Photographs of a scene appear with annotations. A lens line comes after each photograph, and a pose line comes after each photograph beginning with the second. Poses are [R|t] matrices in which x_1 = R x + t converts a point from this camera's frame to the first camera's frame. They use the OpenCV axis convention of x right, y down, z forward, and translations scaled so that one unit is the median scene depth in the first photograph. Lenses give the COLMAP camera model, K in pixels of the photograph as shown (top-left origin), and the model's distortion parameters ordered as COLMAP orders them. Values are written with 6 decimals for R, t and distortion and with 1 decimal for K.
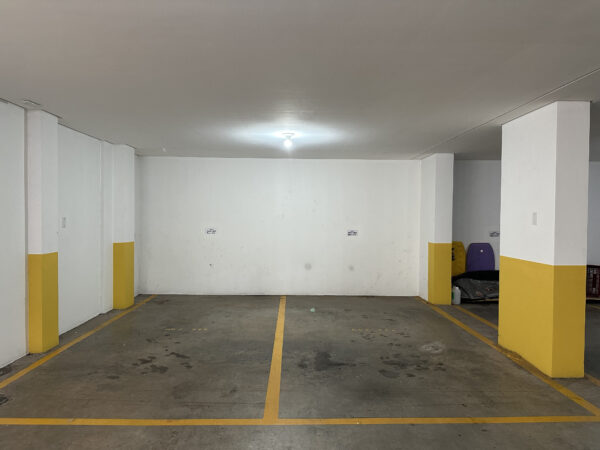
lens RADIAL K [[420.2, 0, 301.5], [0, 420.2, 223.5], [0, 0, 1]] dist [0.061841, -0.068546]
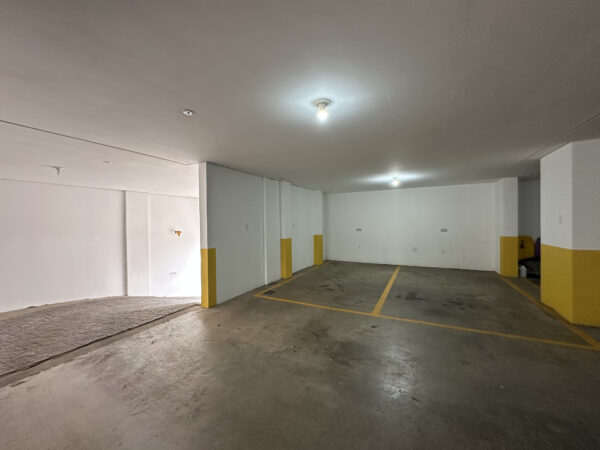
lens RADIAL K [[240.6, 0, 299.2], [0, 240.6, 224.2], [0, 0, 1]] dist [-0.003391, 0.001401]
pose [[0.877967, -0.016394, -0.478441, 0.122083], [0.011651, 0.999849, -0.012880, 0.006533], [0.478580, 0.005733, 0.878025, -0.180021]]
